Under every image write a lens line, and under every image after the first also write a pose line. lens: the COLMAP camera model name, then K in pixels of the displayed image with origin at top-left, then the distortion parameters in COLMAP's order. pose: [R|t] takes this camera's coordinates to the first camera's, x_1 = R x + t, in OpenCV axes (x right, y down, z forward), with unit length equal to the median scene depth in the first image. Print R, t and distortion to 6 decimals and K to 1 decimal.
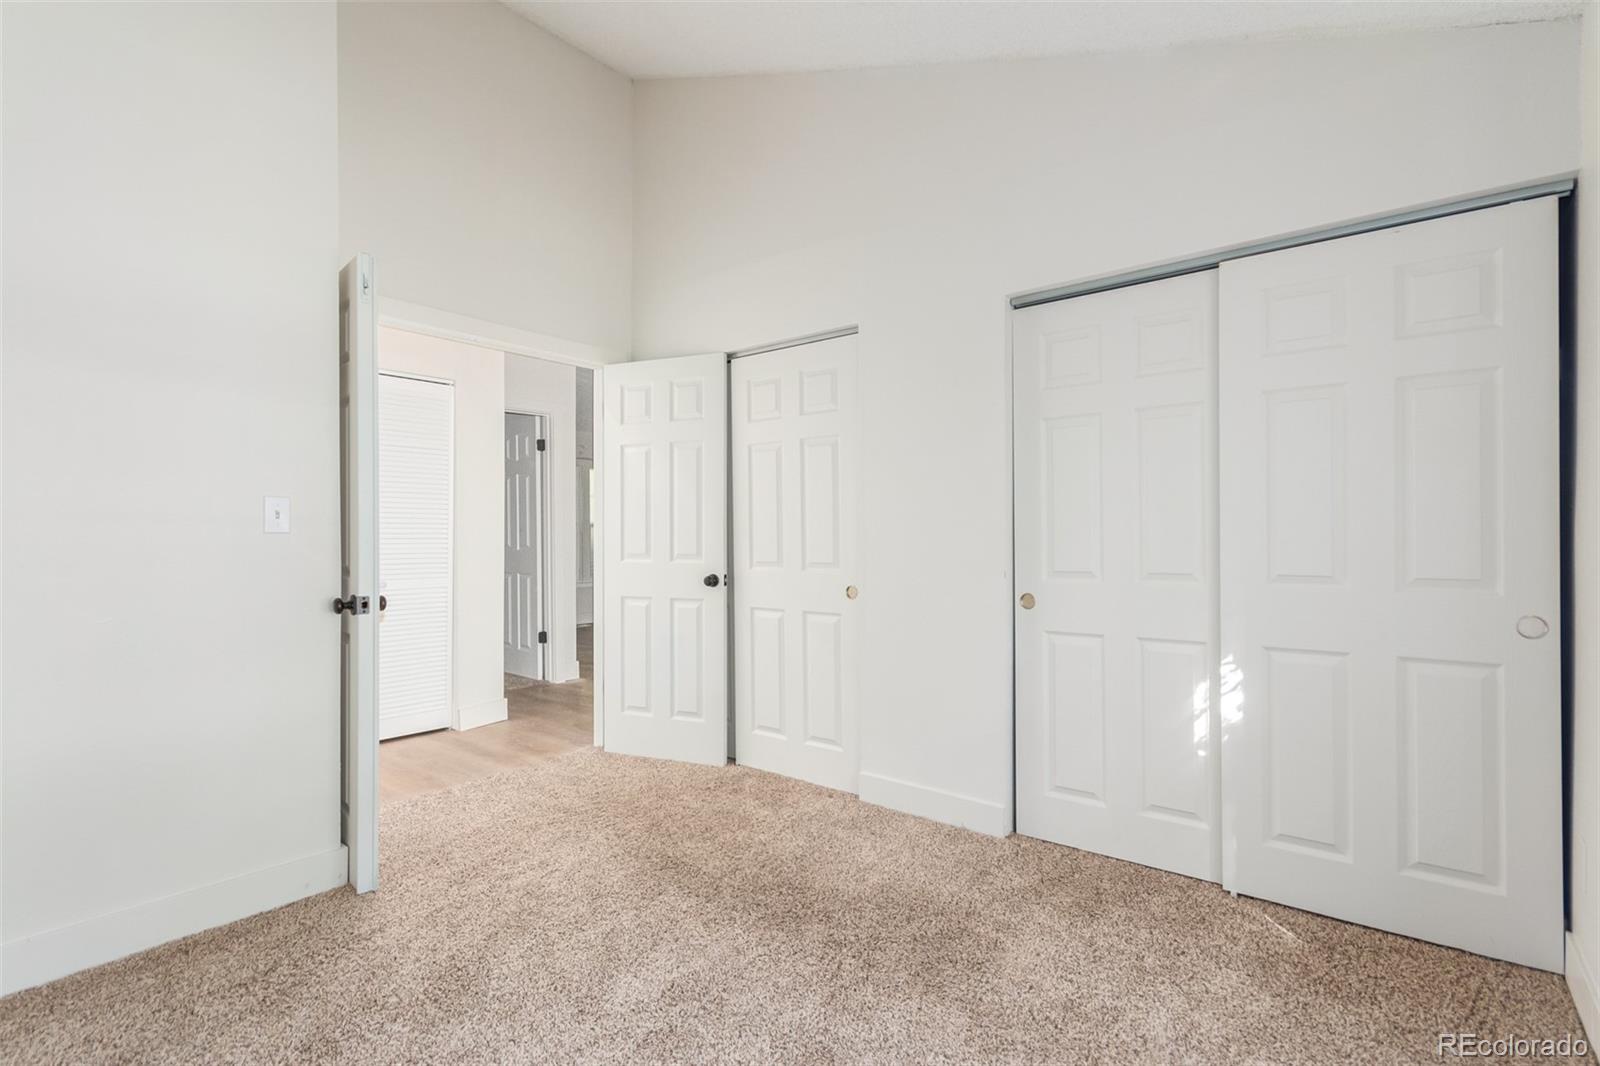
lens RADIAL K [[728.7, 0, 800.0], [0, 728.7, 533.0], [0, 0, 1]] dist [0.000431, -0.000067]
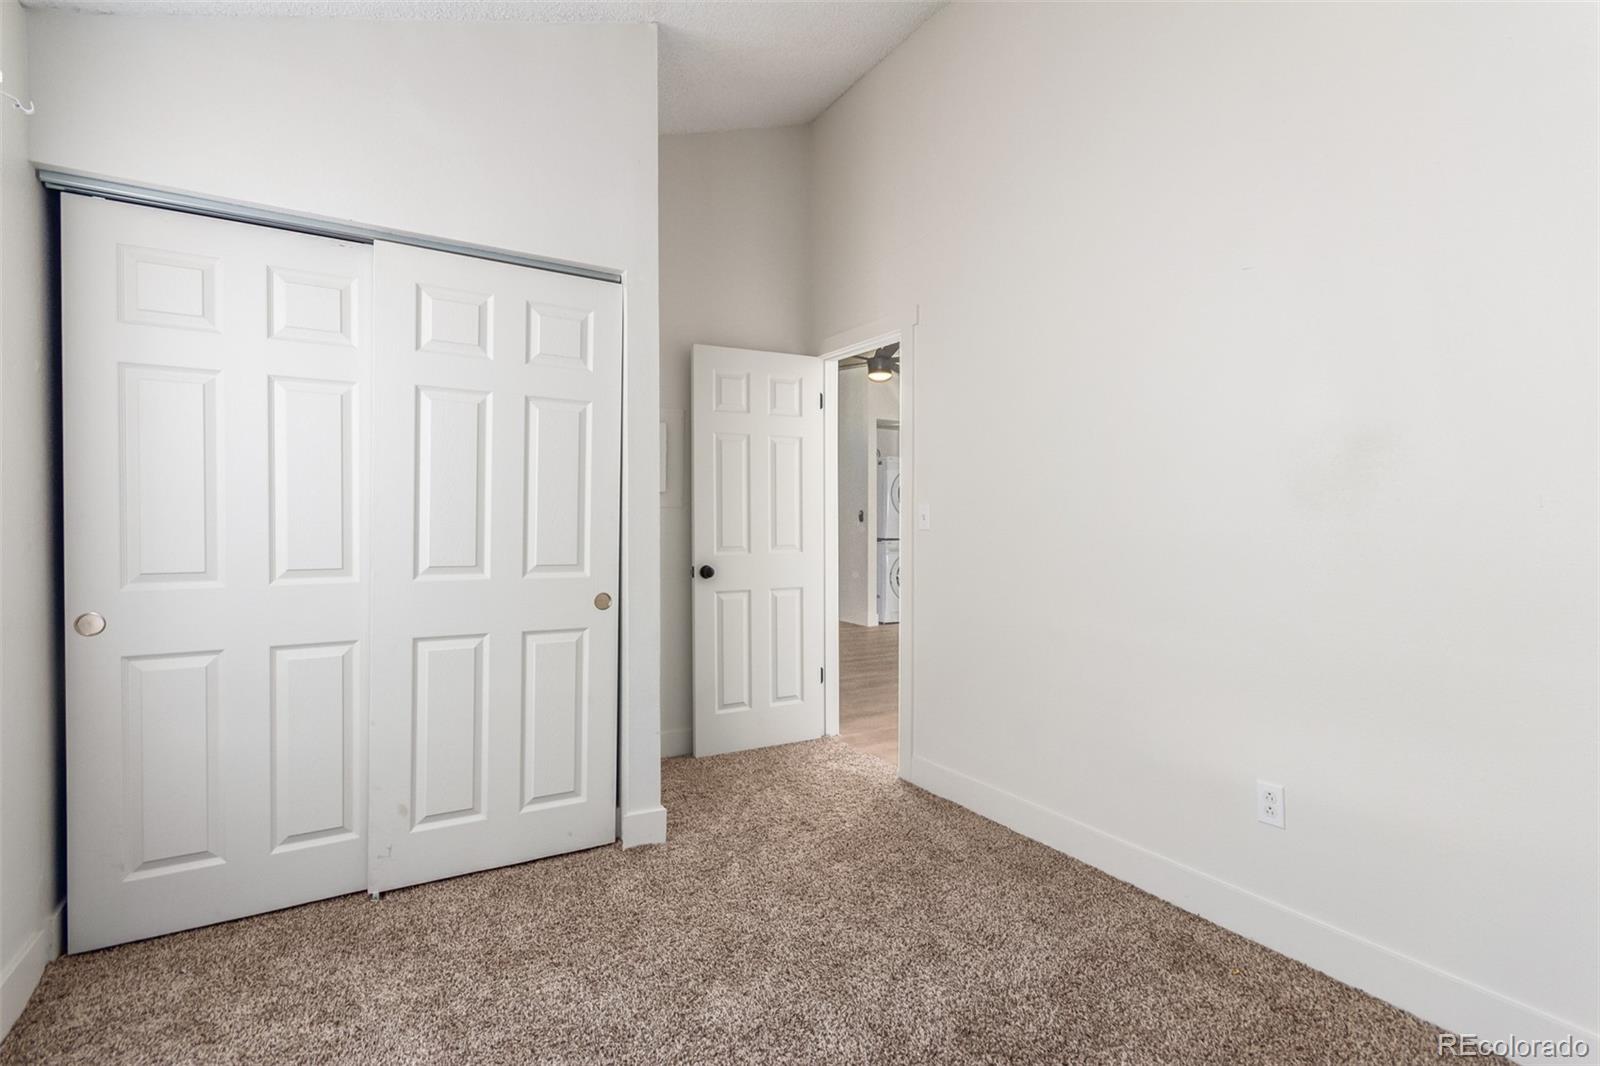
lens RADIAL K [[750.8, 0, 800.0], [0, 750.8, 533.0], [0, 0, 1]] dist [0.001228, 0.000544]
pose [[0.351811, 0.010516, 0.936012, -0.189610], [-0.018849, 0.999814, -0.004148, -0.000448], [-0.935881, -0.016184, 0.351944, 0.137951]]
